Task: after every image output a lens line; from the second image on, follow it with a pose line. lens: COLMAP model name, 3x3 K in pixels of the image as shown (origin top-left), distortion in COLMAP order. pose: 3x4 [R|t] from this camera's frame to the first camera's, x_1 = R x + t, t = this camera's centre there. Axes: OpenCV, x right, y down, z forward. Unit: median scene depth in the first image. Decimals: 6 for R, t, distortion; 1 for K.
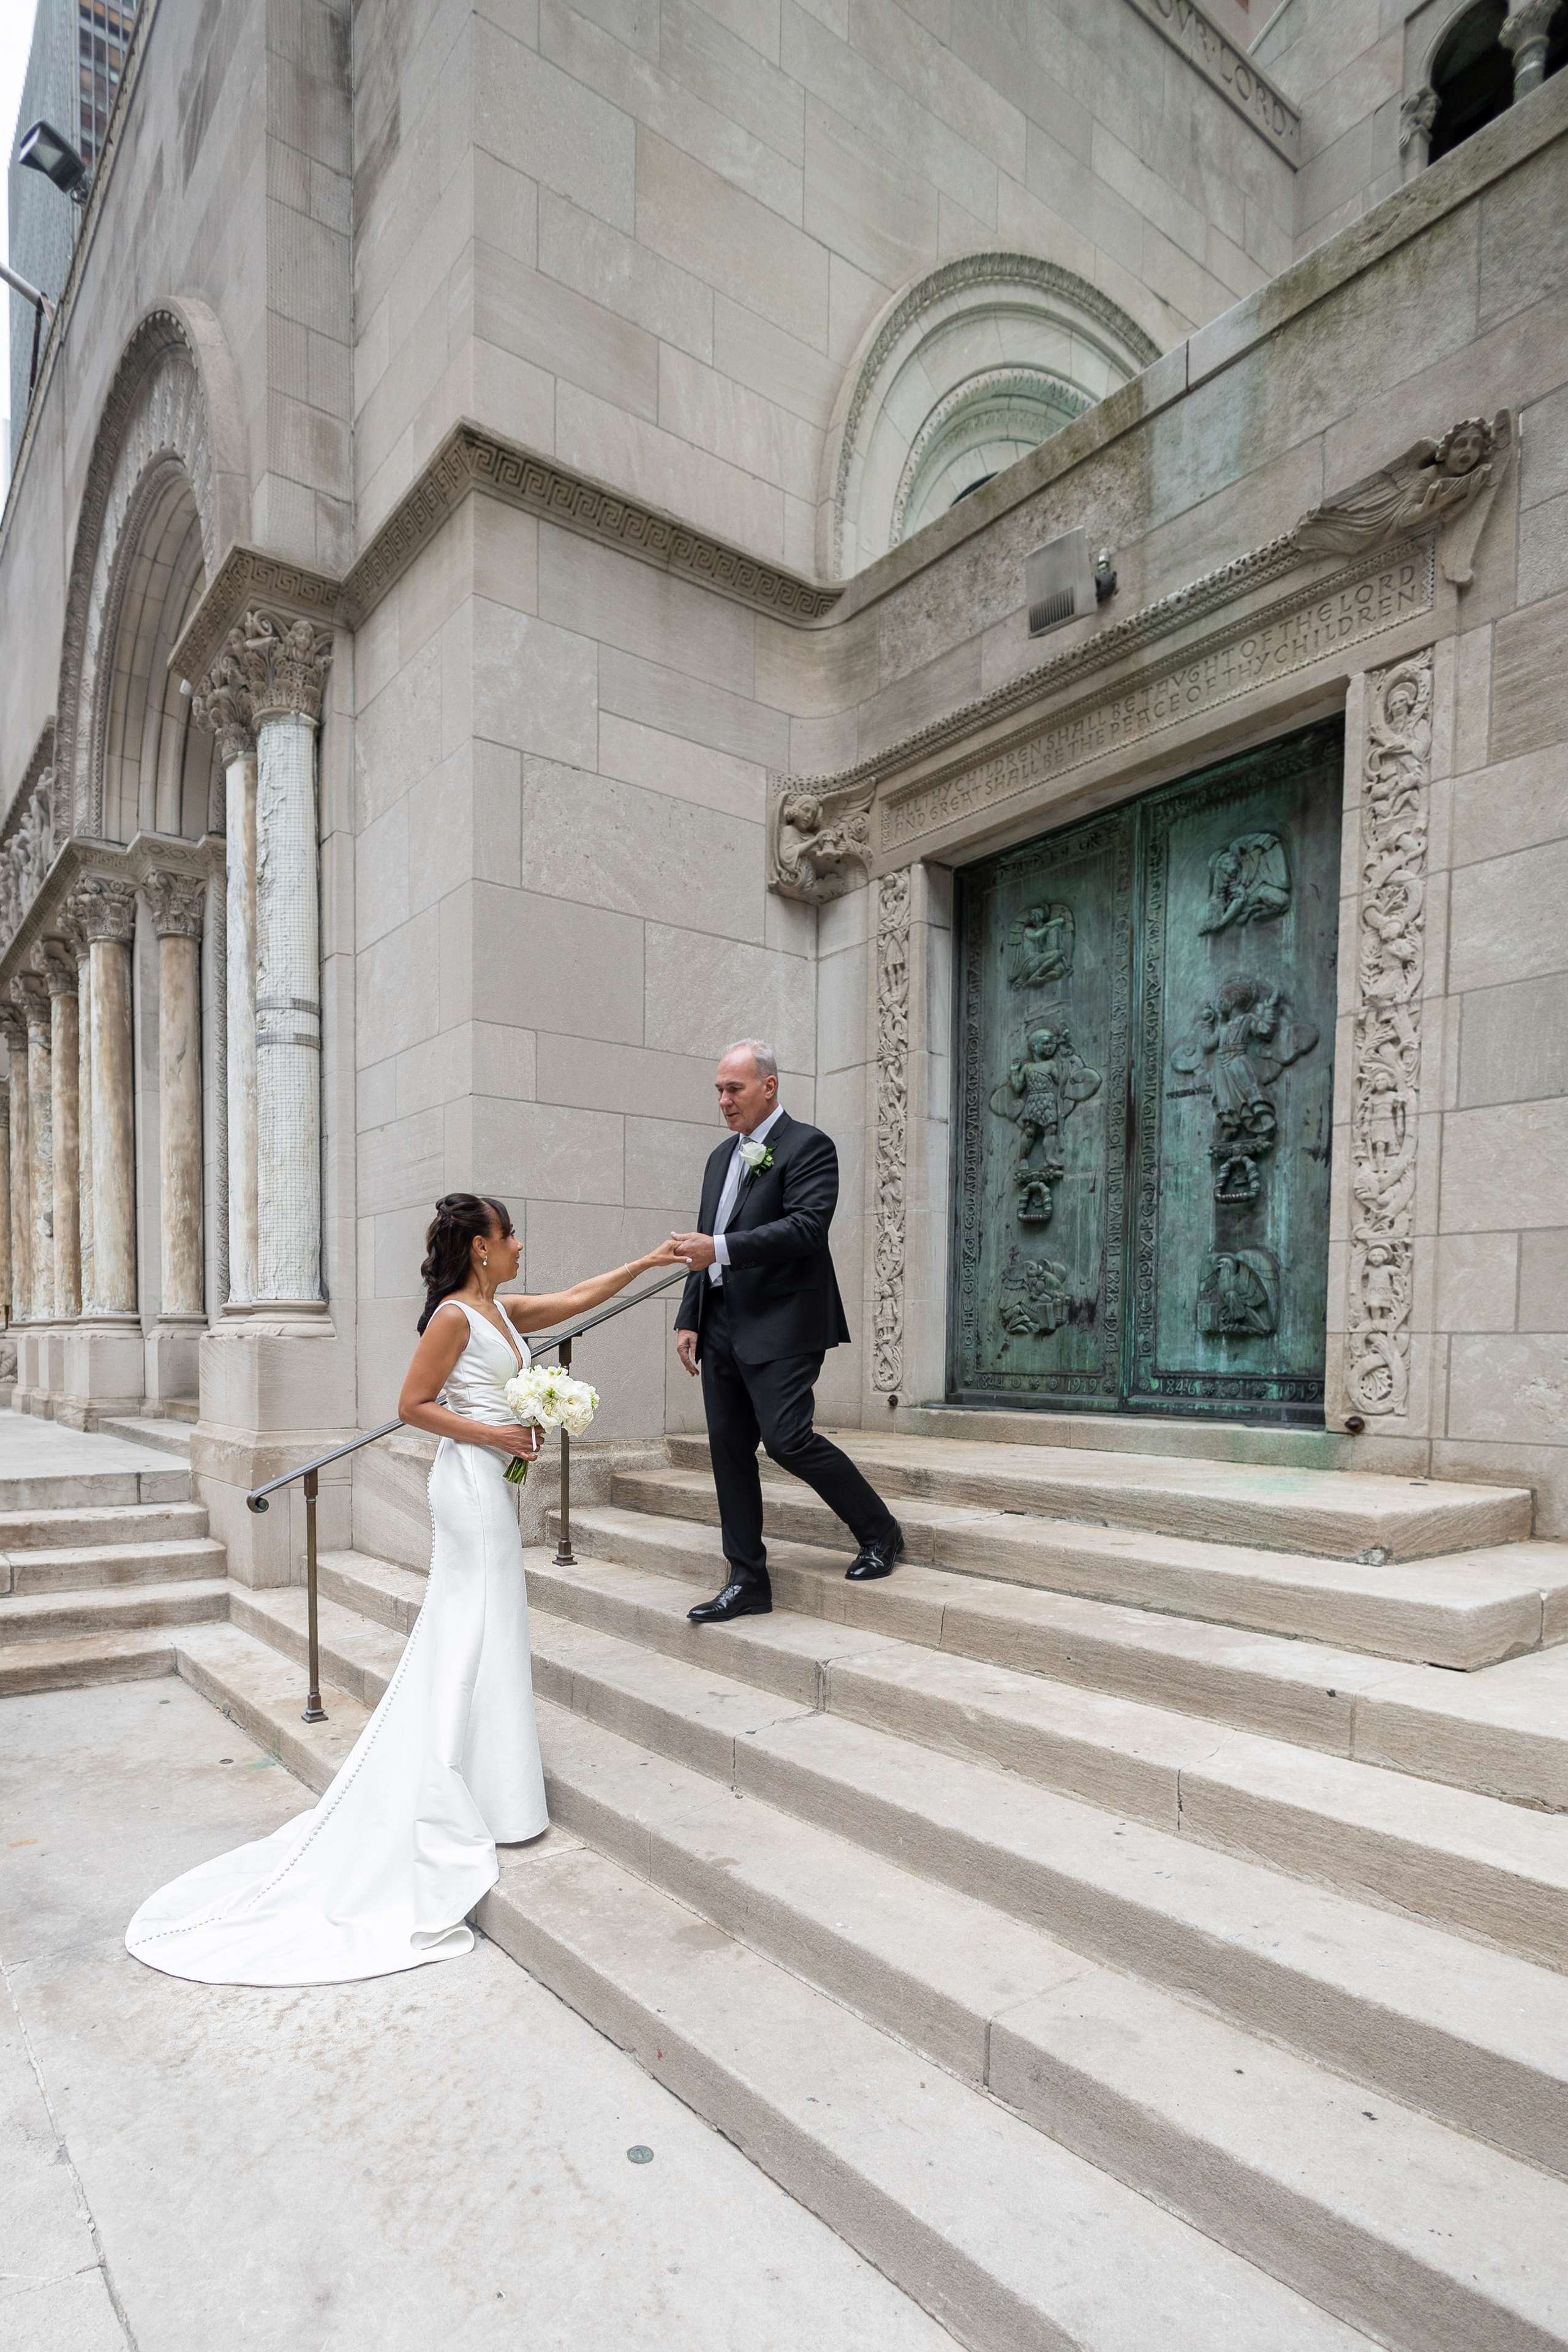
lens RADIAL K [[6017.7, 0, 783.3], [0, 6017.7, 1176.6], [0, 0, 1]] dist [-0.023968, 0.000000]
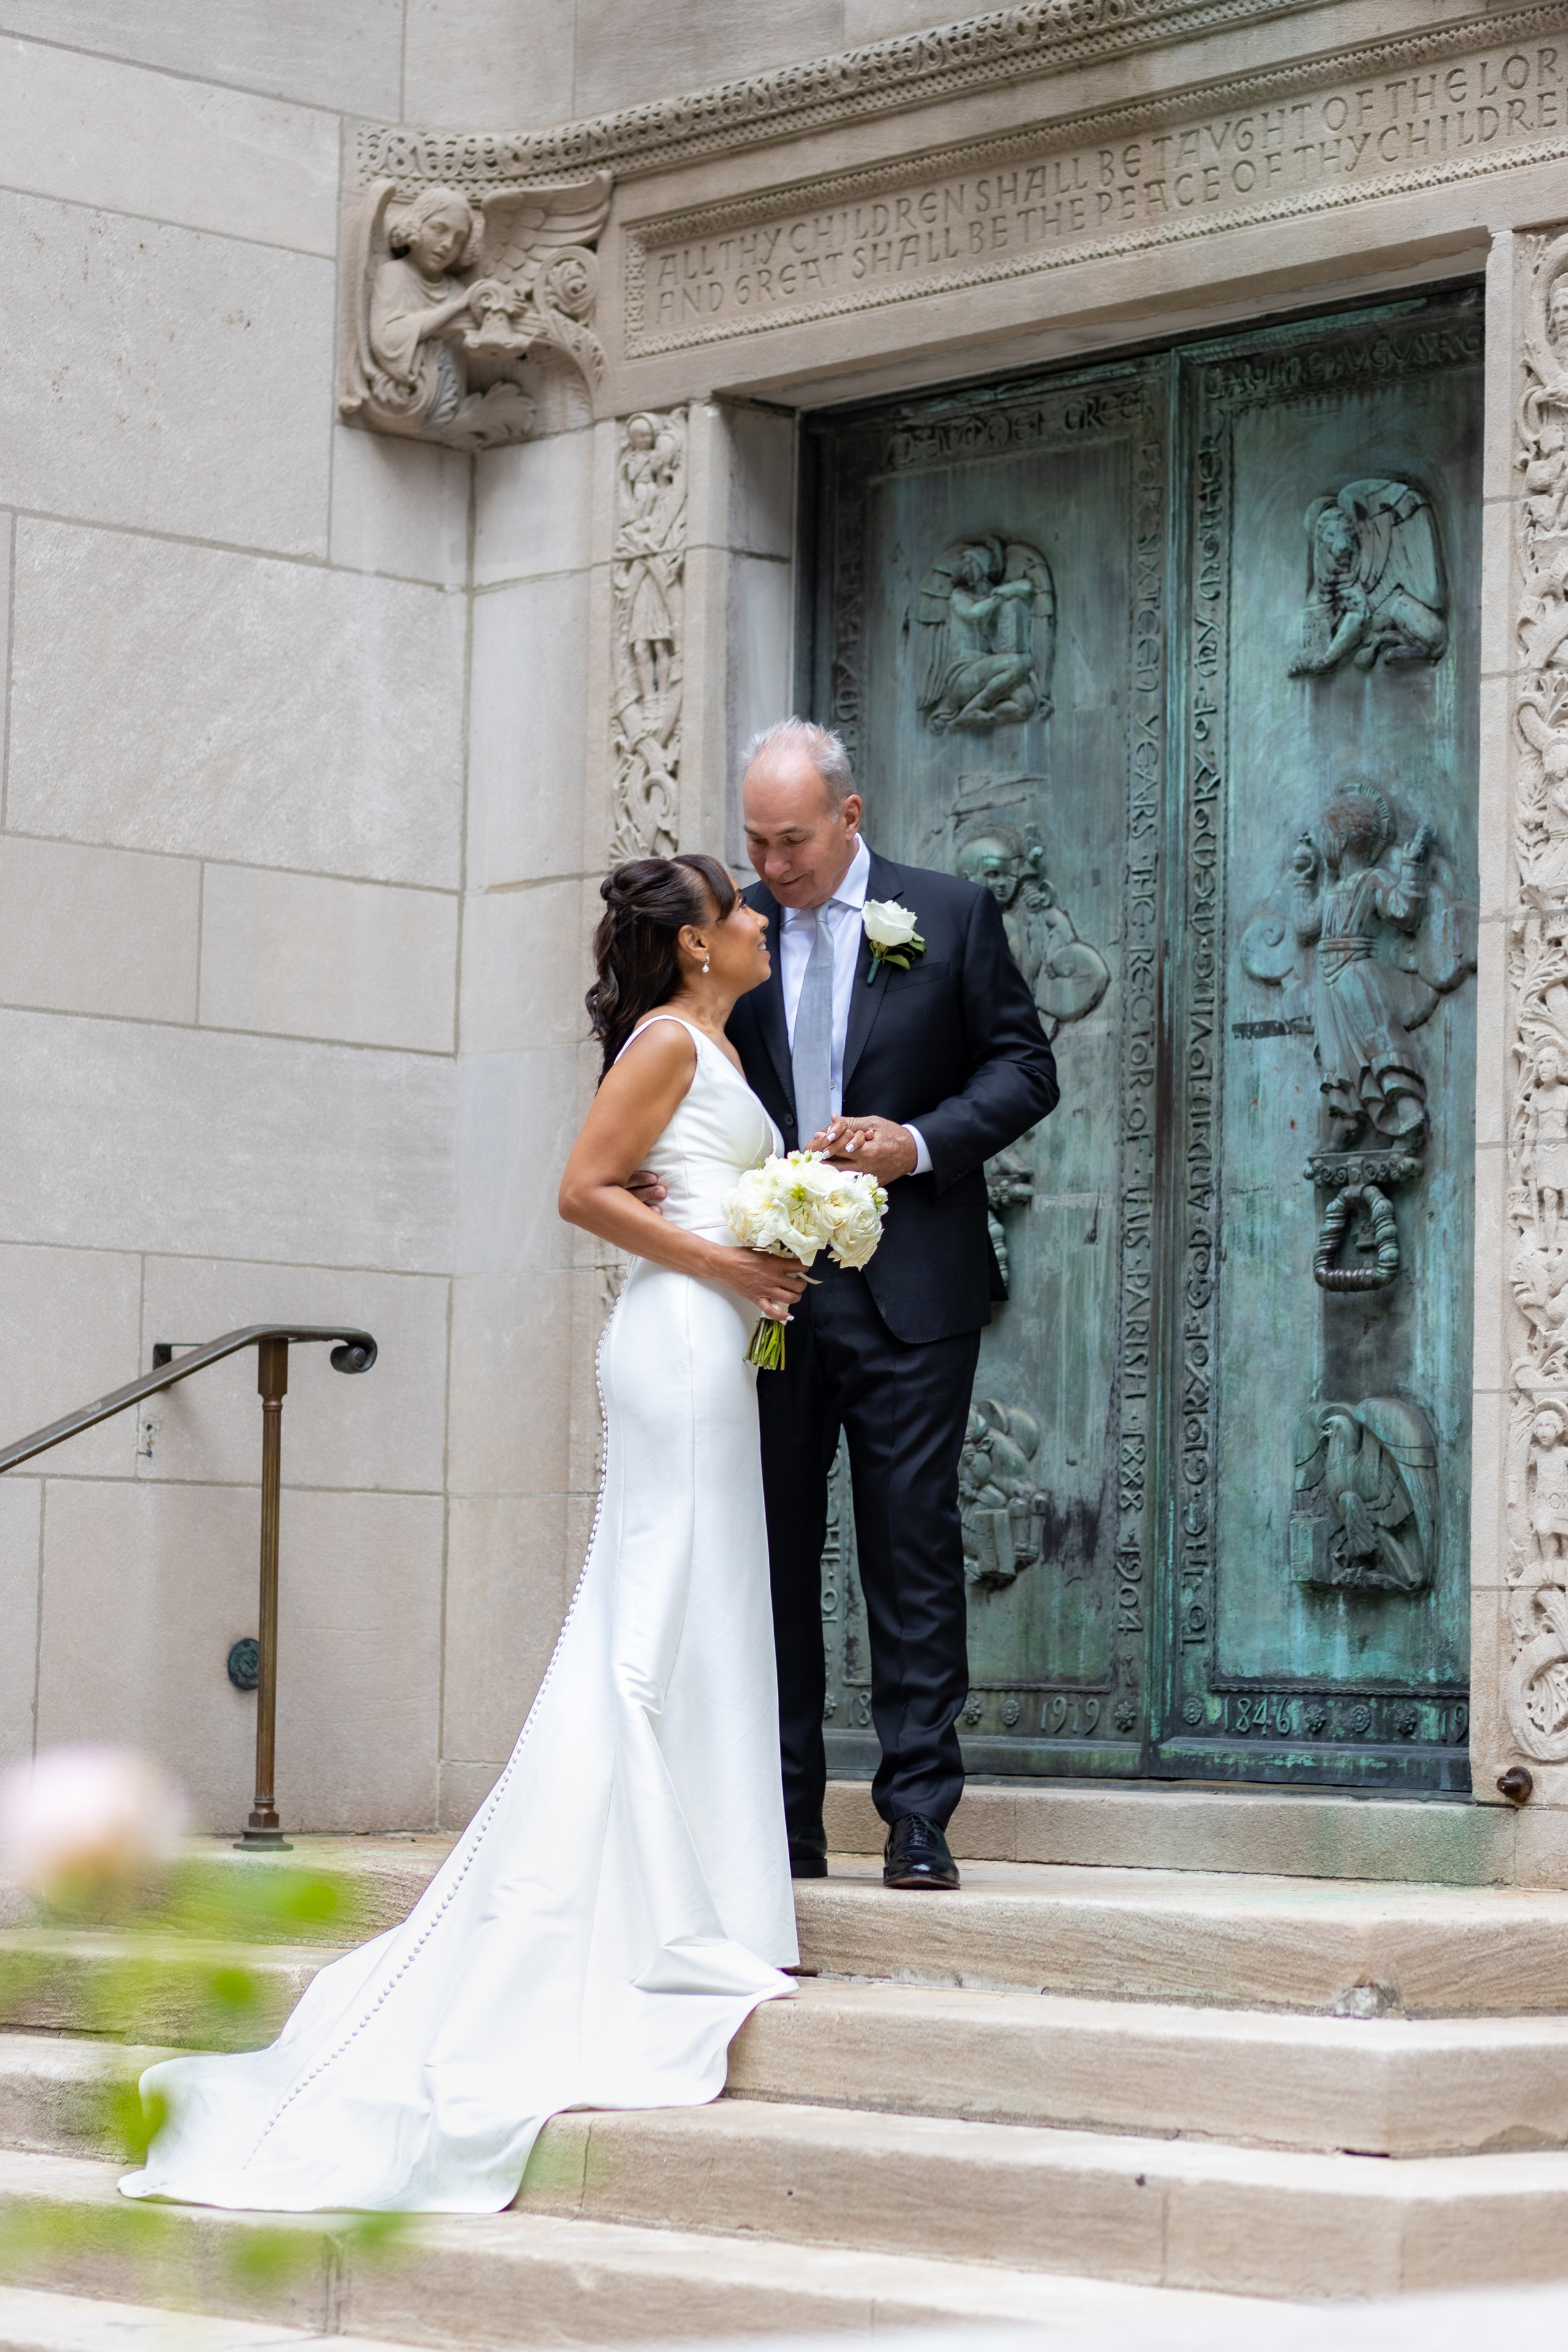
lens RADIAL K [[6017.7, 0, 786.0], [0, 6017.7, 1172.7], [0, 0, 1]] dist [-0.023968, 0.000000]
pose [[0.994102, 0.026625, 0.105135, -0.012300], [-0.022785, 0.999035, -0.037556, 0.013244], [-0.106033, 0.034939, 0.993749, 0.570401]]
